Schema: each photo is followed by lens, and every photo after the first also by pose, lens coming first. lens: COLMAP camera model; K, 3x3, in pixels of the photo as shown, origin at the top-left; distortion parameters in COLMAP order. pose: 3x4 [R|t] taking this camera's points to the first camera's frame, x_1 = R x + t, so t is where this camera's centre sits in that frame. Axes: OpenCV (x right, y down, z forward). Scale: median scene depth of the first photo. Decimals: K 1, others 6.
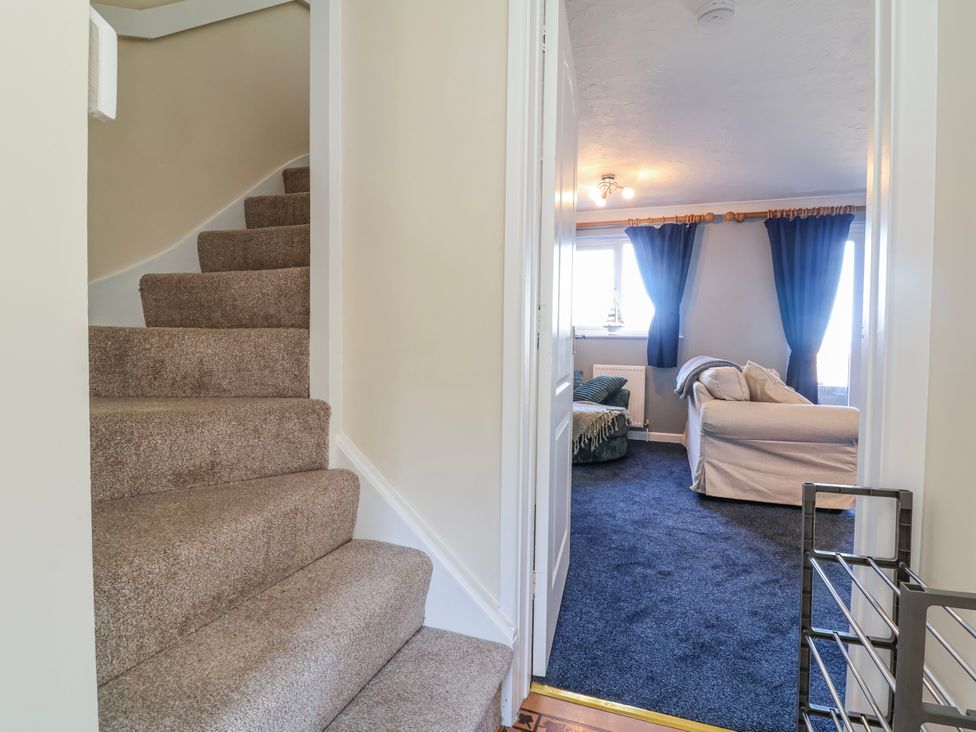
lens RADIAL K [[504.9, 0, 488.0], [0, 504.9, 366.0], [0, 0, 1]] dist [-0.003146, -0.000540]
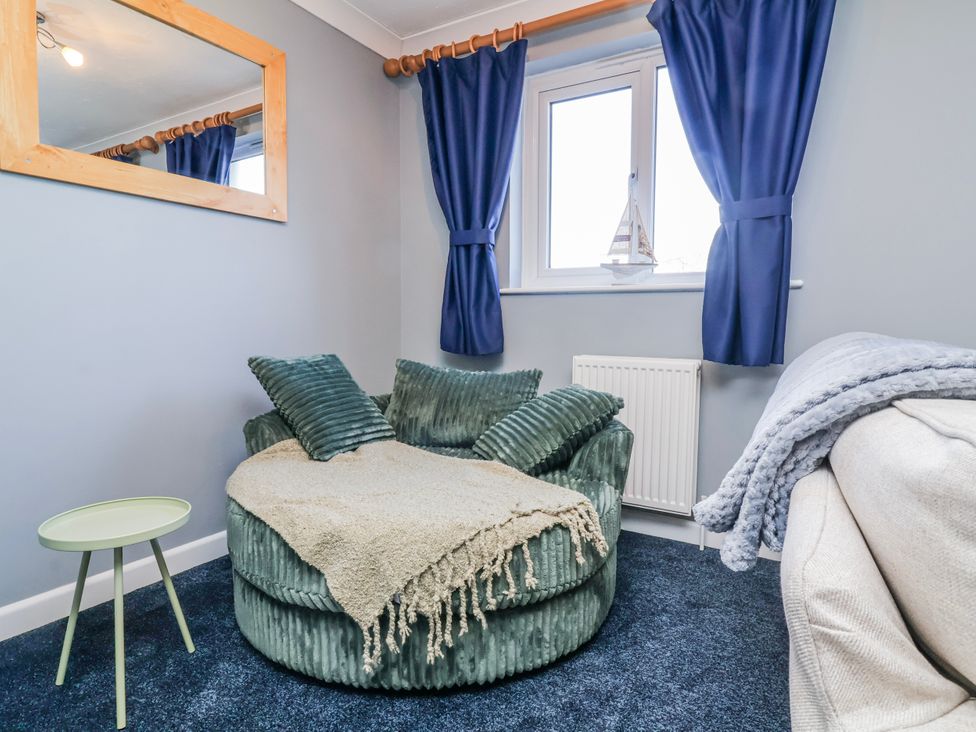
lens RADIAL K [[587.9, 0, 488.0], [0, 587.9, 366.0], [0, 0, 1]] dist [-0.006093, -0.001915]
pose [[0.987501, 0.012151, -0.157141, 0.239980], [-0.008321, 0.999653, 0.025011, -0.006425], [0.157391, -0.023391, 0.987259, 0.565163]]
